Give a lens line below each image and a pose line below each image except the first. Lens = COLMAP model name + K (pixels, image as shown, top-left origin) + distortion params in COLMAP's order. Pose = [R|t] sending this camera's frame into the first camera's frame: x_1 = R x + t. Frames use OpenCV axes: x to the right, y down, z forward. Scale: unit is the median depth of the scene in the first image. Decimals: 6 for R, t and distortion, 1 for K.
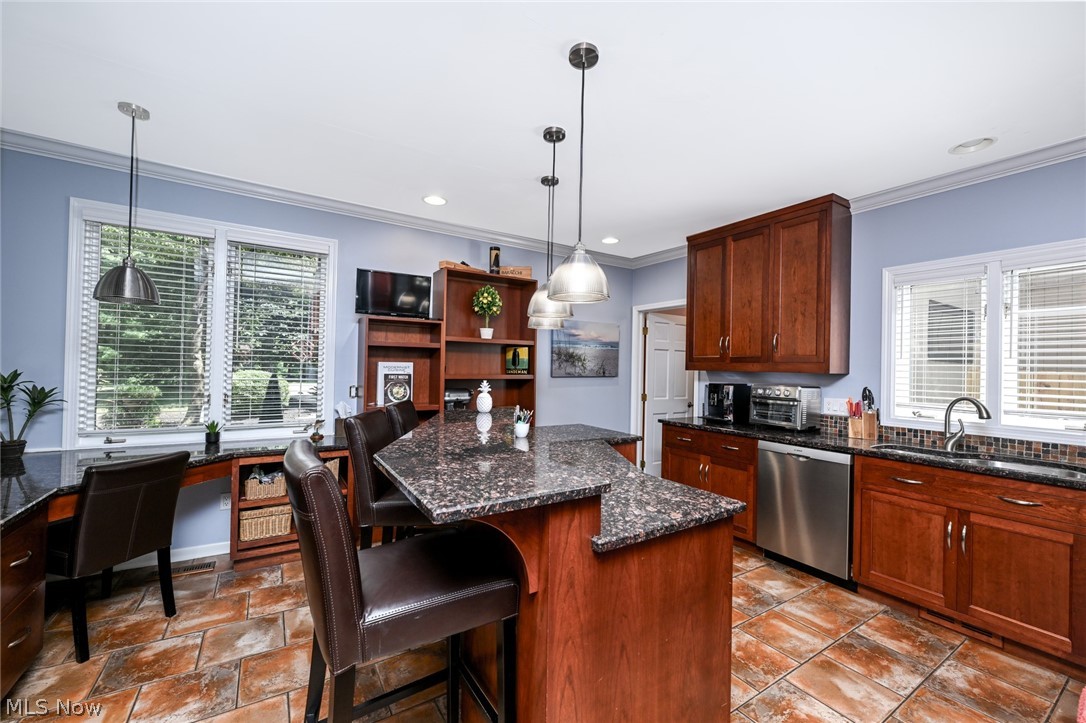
lens RADIAL K [[435.6, 0, 543.3], [0, 435.6, 362.3], [0, 0, 1]] dist [-0.002294, -0.000202]
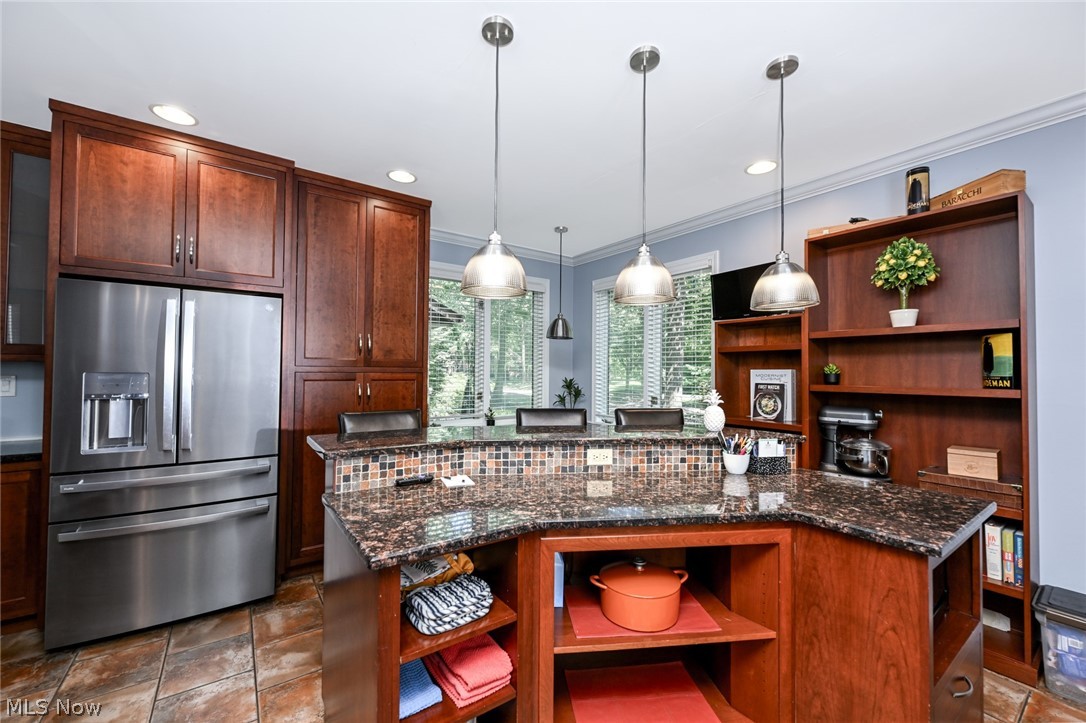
lens RADIAL K [[435.6, 0, 540.4], [0, 435.6, 363.8], [0, 0, 1]] dist [-0.002294, -0.000202]
pose [[0.042336, -0.040492, -0.998283, 0.488596], [0.002568, 0.999179, -0.040420, 0.021245], [0.999100, -0.000852, 0.042405, 0.520208]]
